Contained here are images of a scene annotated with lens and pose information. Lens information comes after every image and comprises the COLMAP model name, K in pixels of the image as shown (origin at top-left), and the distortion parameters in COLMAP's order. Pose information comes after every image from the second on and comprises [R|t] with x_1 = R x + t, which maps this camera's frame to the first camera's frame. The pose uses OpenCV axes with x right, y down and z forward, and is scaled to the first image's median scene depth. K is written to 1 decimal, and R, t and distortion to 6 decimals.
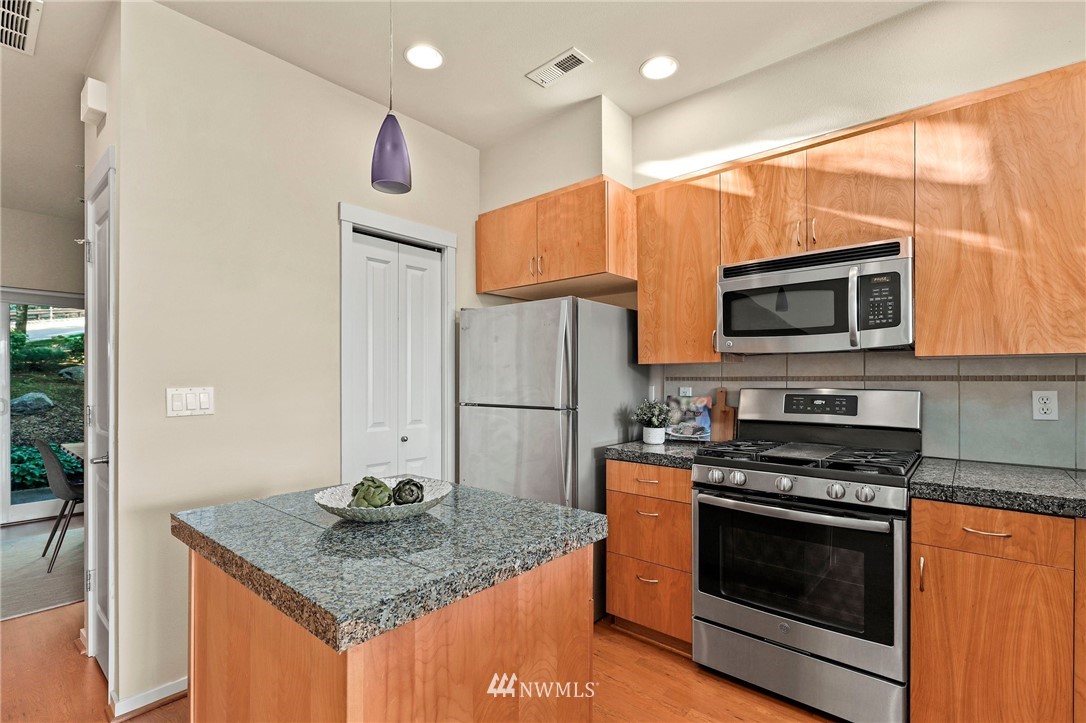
lens RADIAL K [[497.6, 0, 542.0], [0, 497.6, 377.4], [0, 0, 1]] dist [0.003938, 0.001662]
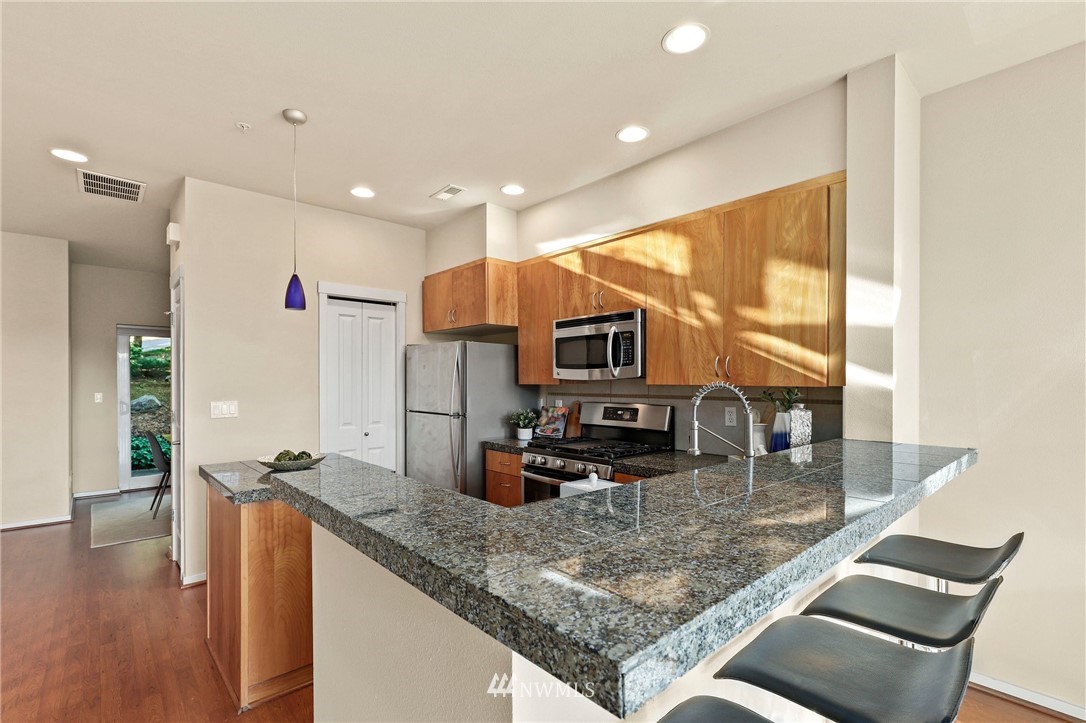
lens RADIAL K [[497.6, 0, 545.1], [0, 497.6, 380.7], [0, 0, 1]] dist [0.003938, 0.001662]
pose [[0.992558, 0.000717, -0.121769, 0.494314], [-0.000115, 0.999988, 0.004947, -0.049337], [0.121771, -0.004896, 0.992546, -0.466648]]
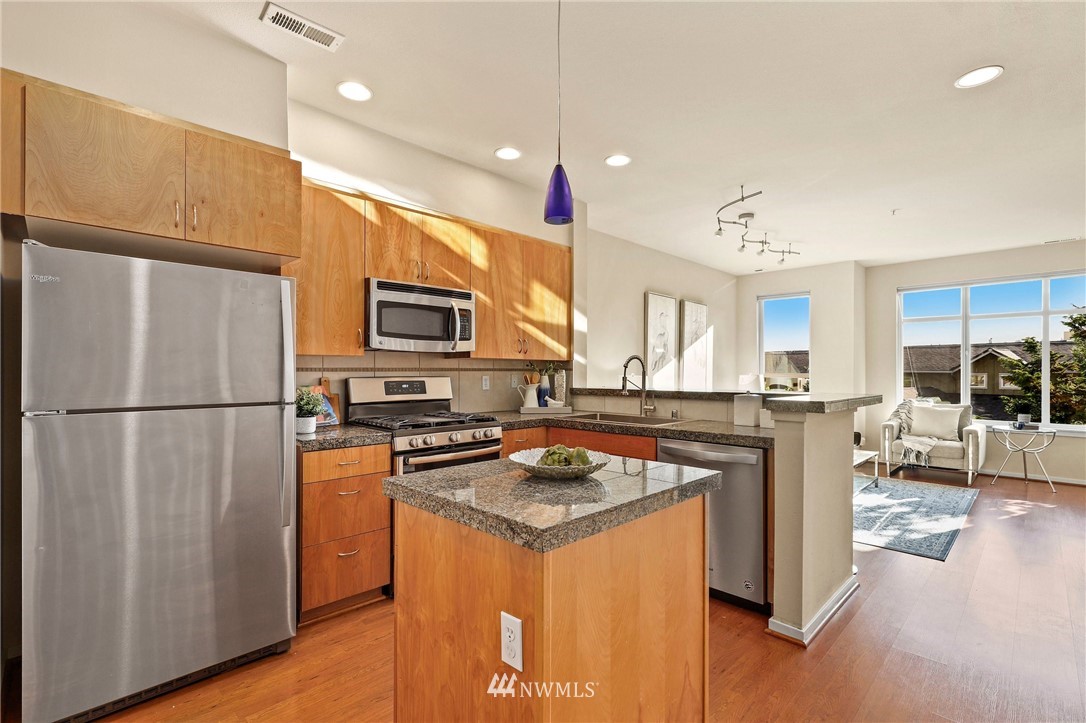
lens RADIAL K [[497.6, 0, 542.8], [0, 497.6, 369.1], [0, 0, 1]] dist [0.003938, 0.001662]
pose [[0.074378, 0.003785, 0.997223, -0.823221], [-0.003912, 0.999986, -0.003504, 0.003999], [-0.997222, -0.003640, 0.074392, 0.482197]]
